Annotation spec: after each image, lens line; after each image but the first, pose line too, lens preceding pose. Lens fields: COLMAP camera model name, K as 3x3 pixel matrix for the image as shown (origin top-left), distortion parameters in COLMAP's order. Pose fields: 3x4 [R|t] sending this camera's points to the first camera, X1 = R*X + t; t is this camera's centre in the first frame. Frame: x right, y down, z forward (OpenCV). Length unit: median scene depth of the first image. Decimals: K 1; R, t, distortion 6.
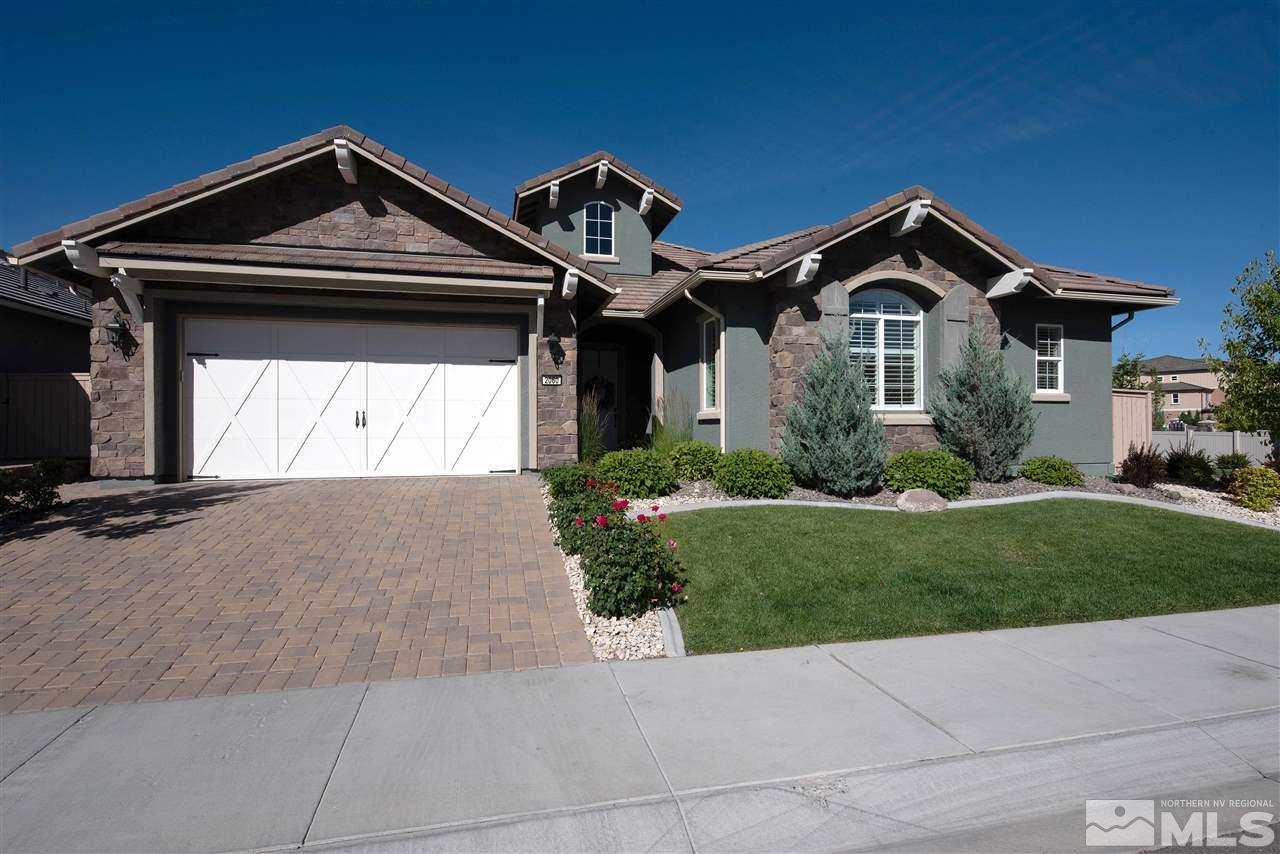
lens RADIAL K [[629.4, 0, 640.0], [0, 629.4, 427.0], [0, 0, 1]] dist [0.000834, 0.000223]
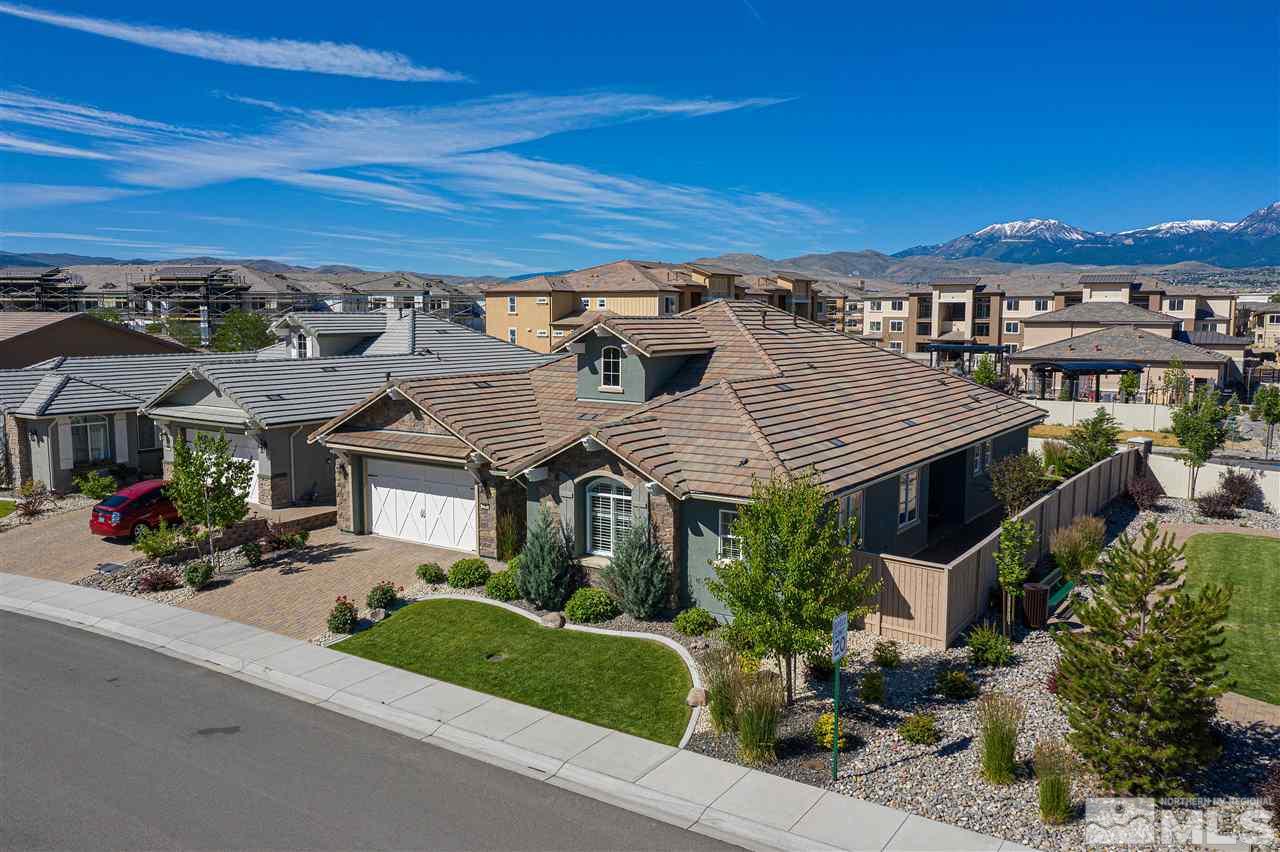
lens RADIAL K [[996.3, 0, 640.0], [0, 996.3, 426.0], [0, 0, 1]] dist [0.002248, 0.000533]
pose [[0.682755, 0.090718, -0.724993, 2.170622], [-0.001365, 0.992419, 0.122894, -0.645285], [0.730646, -0.082917, 0.677703, -0.558612]]
